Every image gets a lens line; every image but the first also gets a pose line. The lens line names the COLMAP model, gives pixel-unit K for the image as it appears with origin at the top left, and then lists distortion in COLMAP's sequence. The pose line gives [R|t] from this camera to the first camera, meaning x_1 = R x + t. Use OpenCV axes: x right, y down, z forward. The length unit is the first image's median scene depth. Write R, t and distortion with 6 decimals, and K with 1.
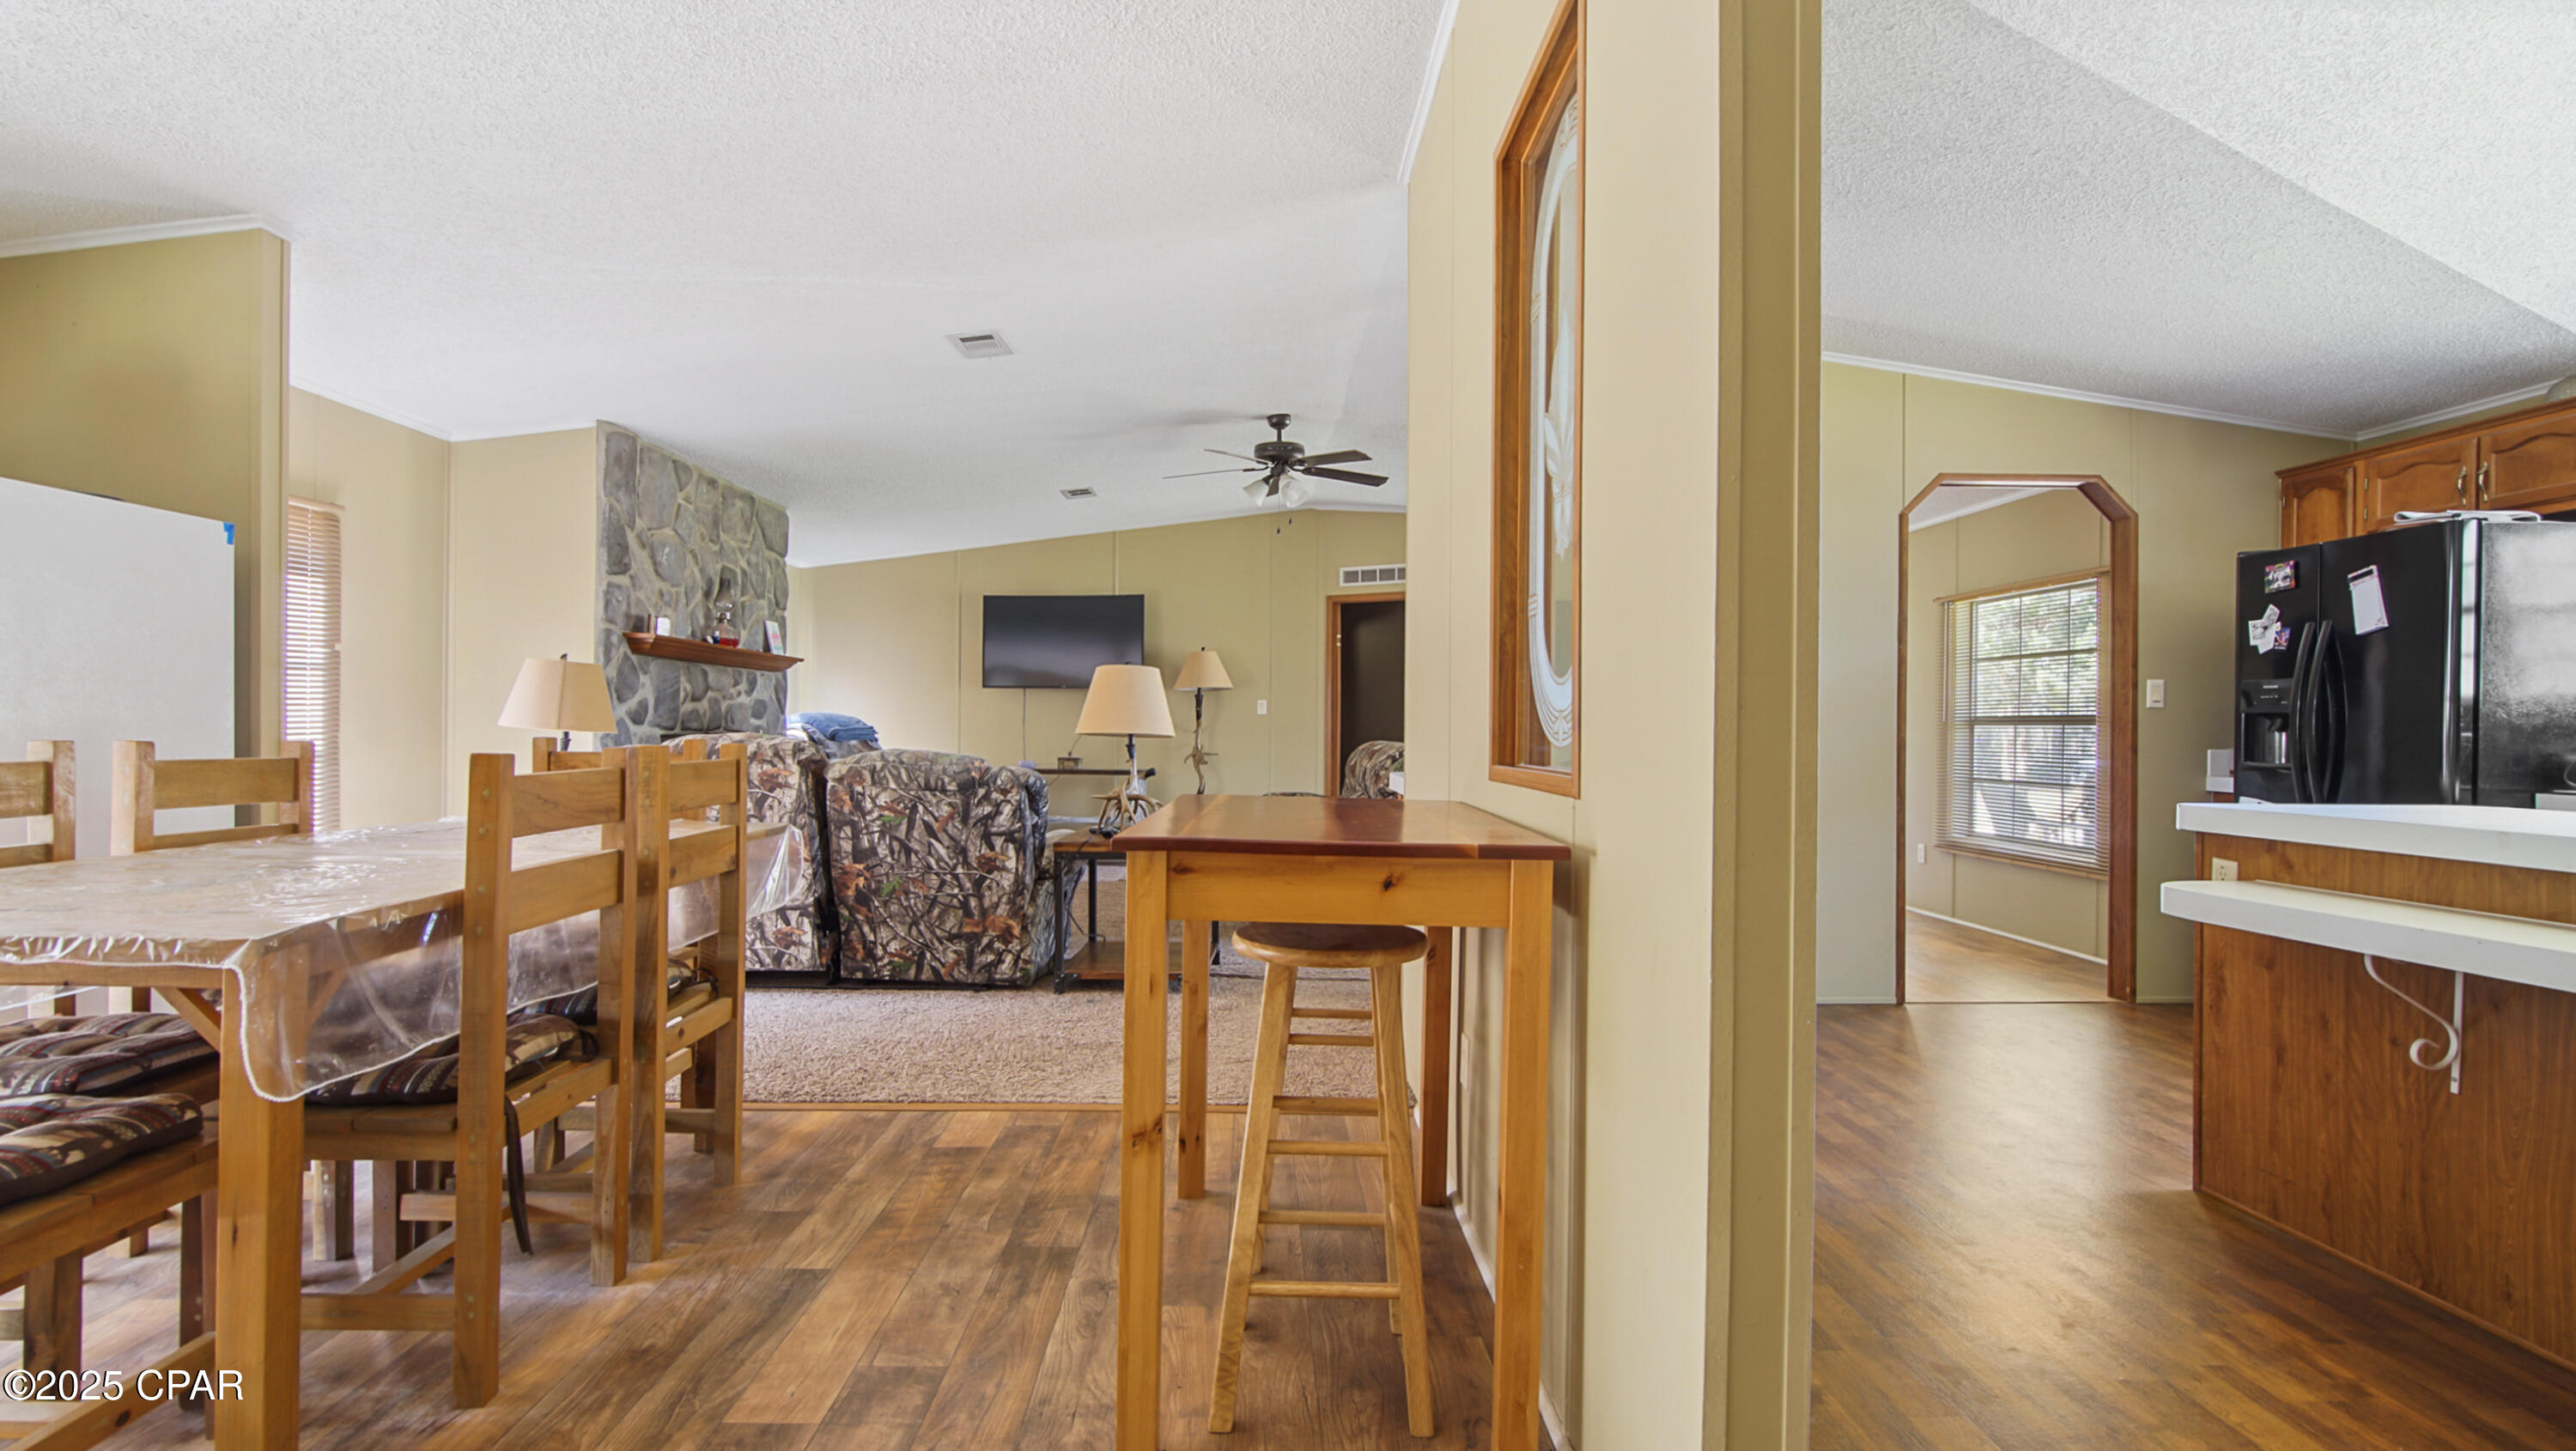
lens RADIAL K [[1219.5, 0, 1288.0], [0, 1219.5, 725.5], [0, 0, 1]] dist [0.001845, -0.000632]
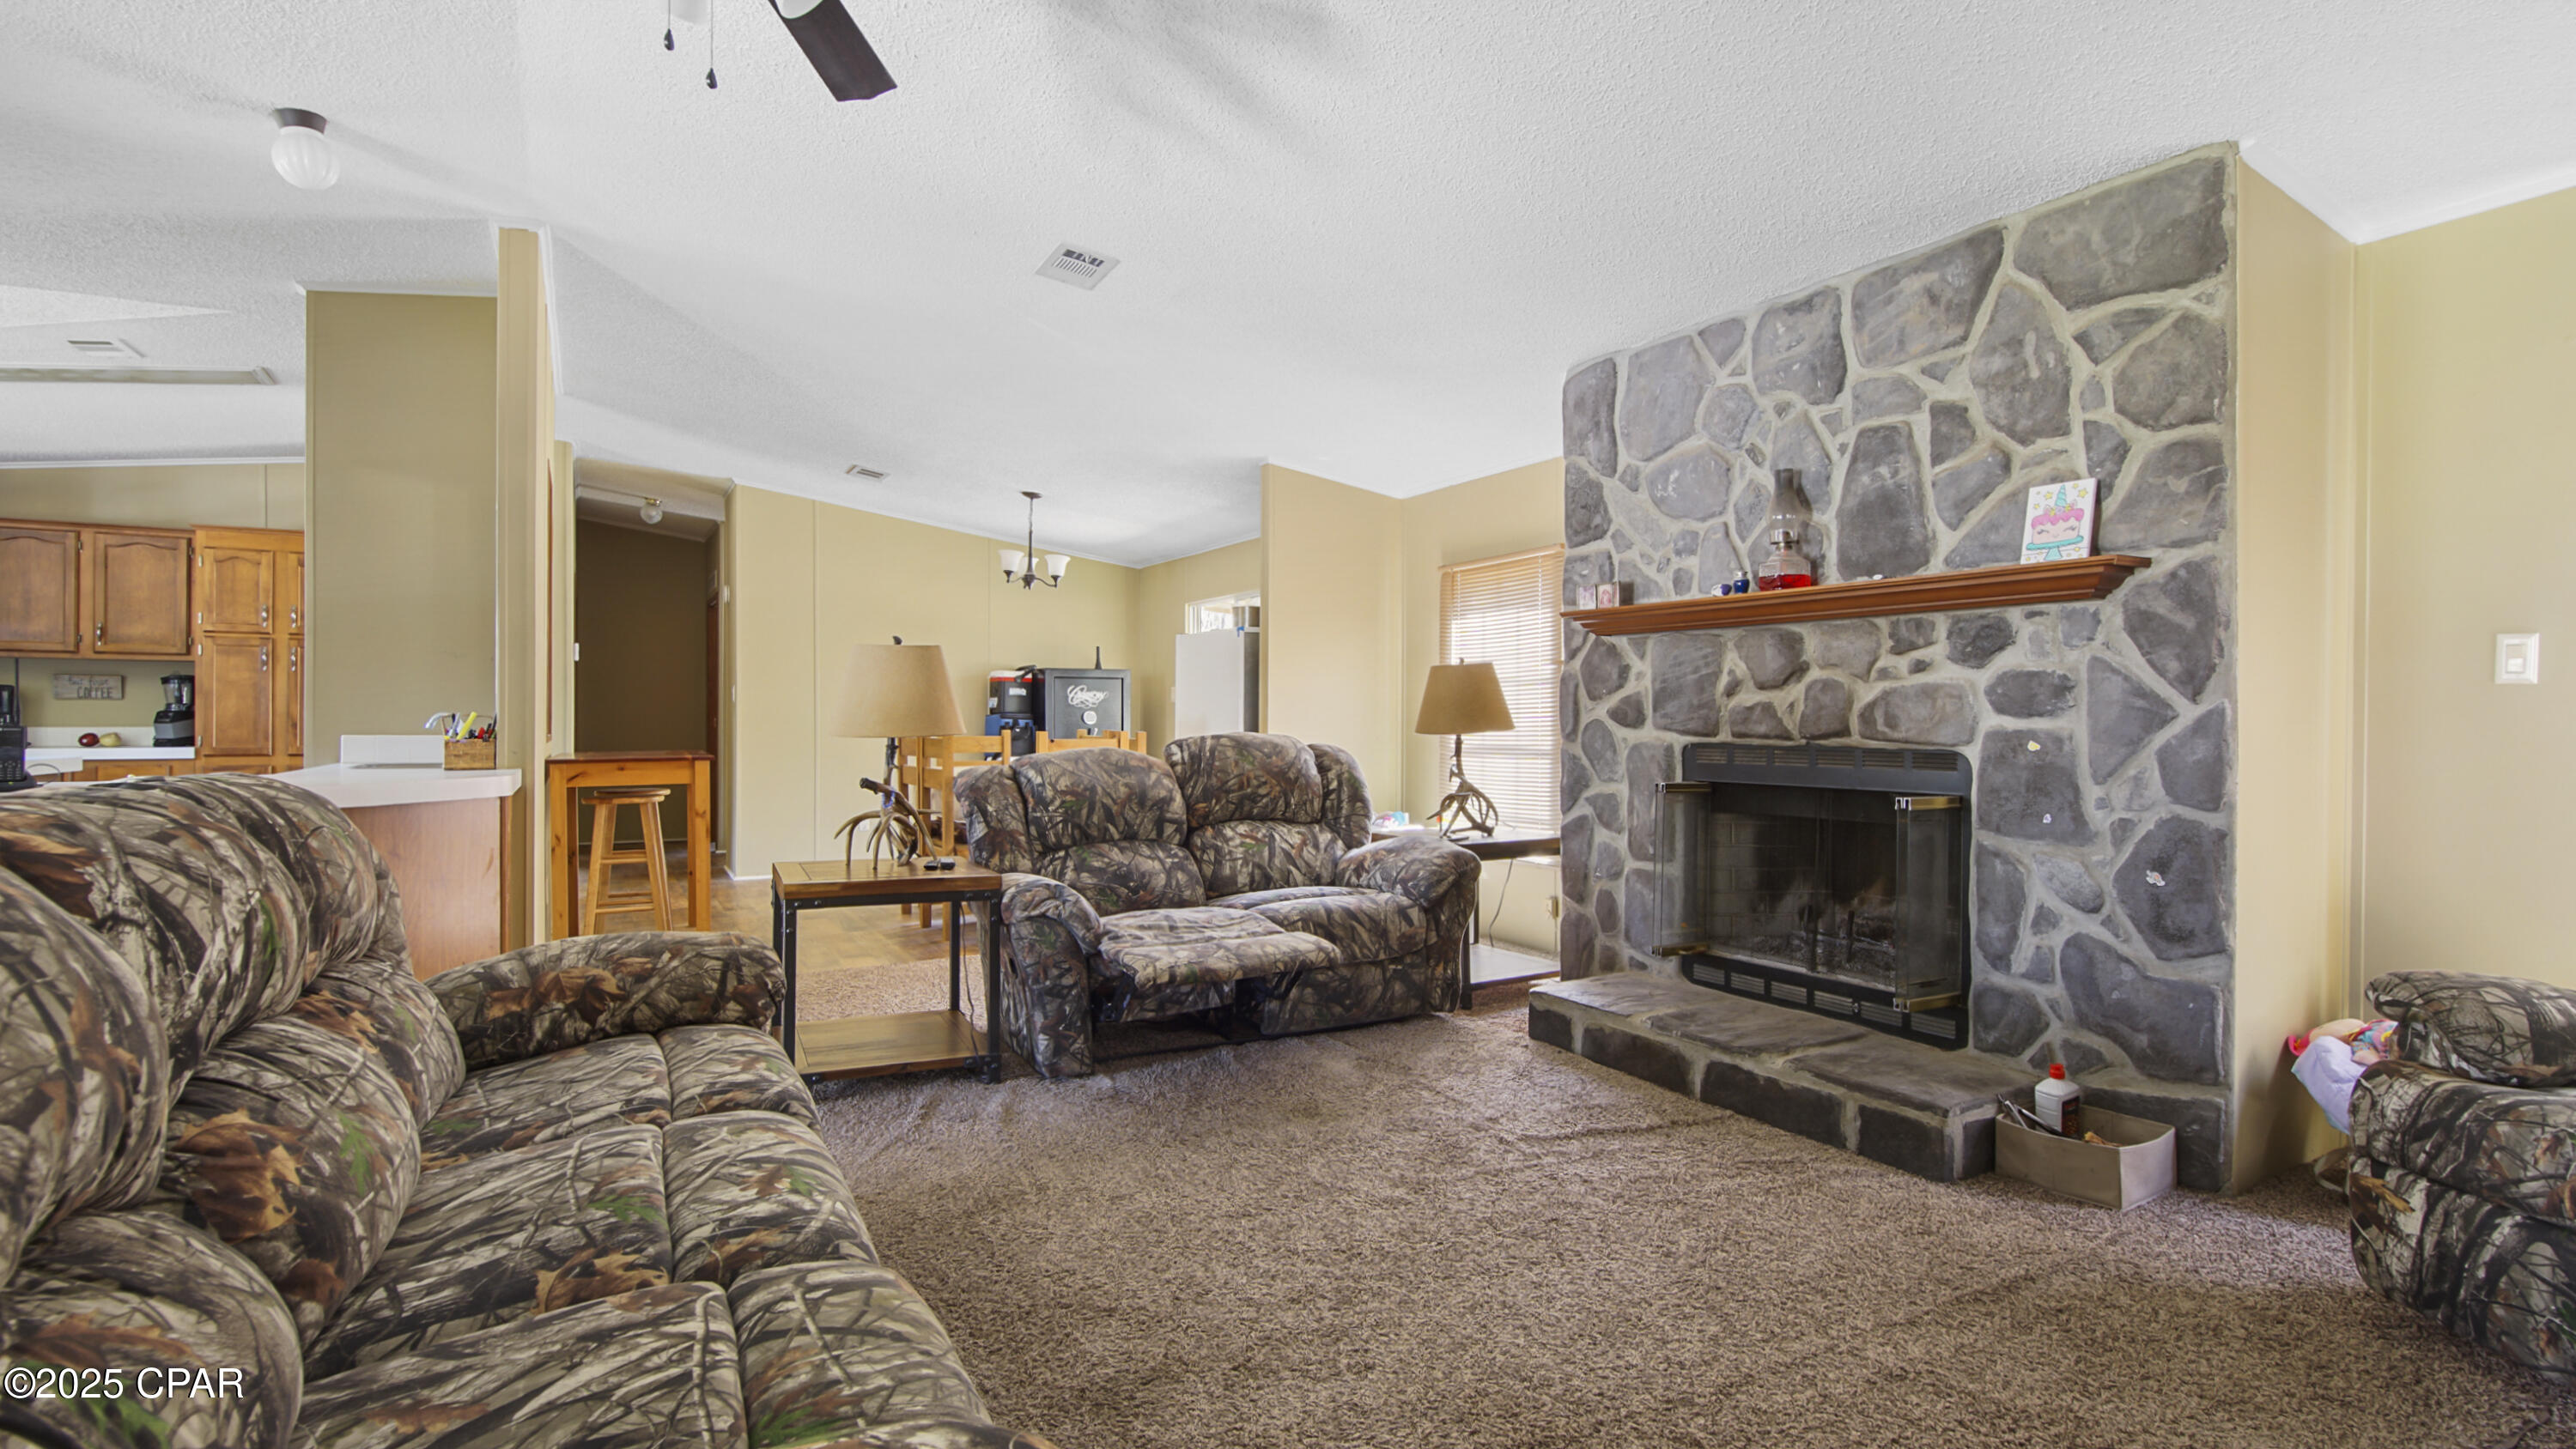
lens RADIAL K [[1250.4, 0, 1271.2], [0, 1250.4, 725.5], [0, 0, 1]] dist [0.010806, -0.008756]
pose [[-0.886212, -0.011620, -0.463134, 0.038146], [-0.009755, 0.999932, -0.006422, 0.008721], [0.463177, -0.001173, -0.886265, 2.710921]]
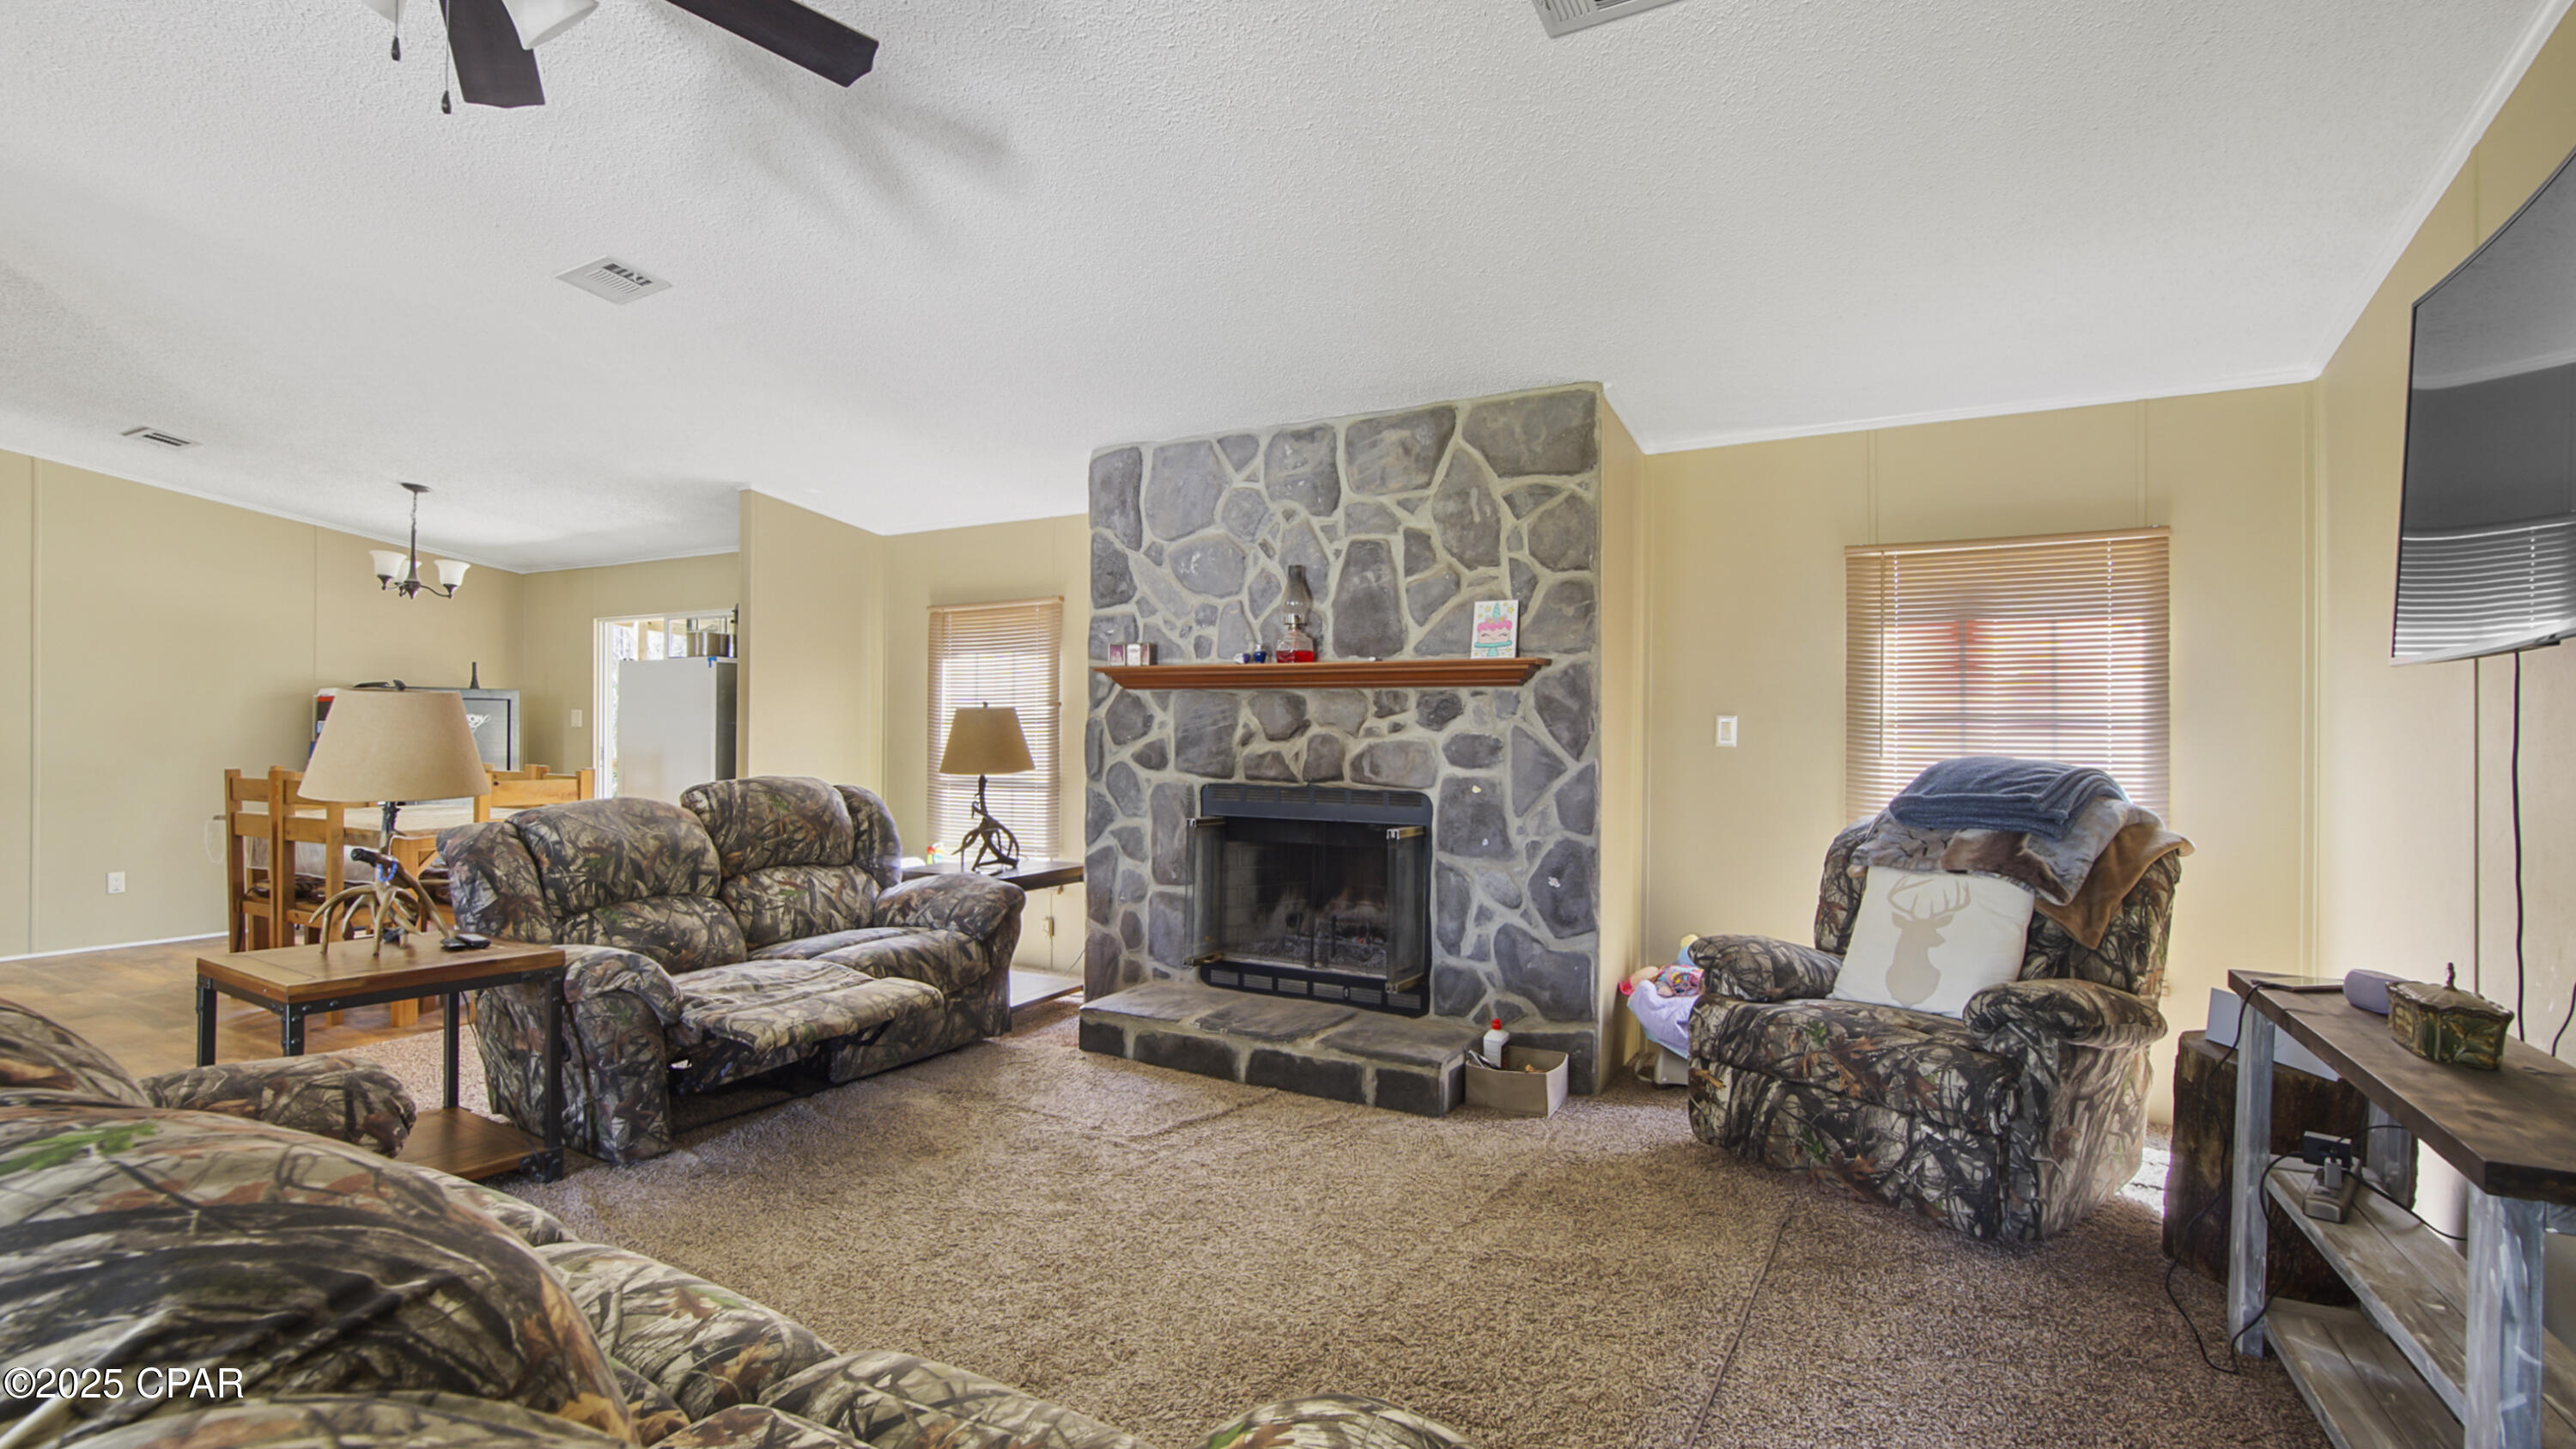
lens RADIAL K [[1219.7, 0, 1288.0], [0, 1219.7, 724.5], [0, 0, 1]] dist [0.001845, -0.000632]
pose [[-0.518147, -0.017055, -0.855121, 0.278387], [-0.007463, 0.999853, -0.015420, -0.034511], [0.855259, -0.001607, -0.518198, 2.626112]]
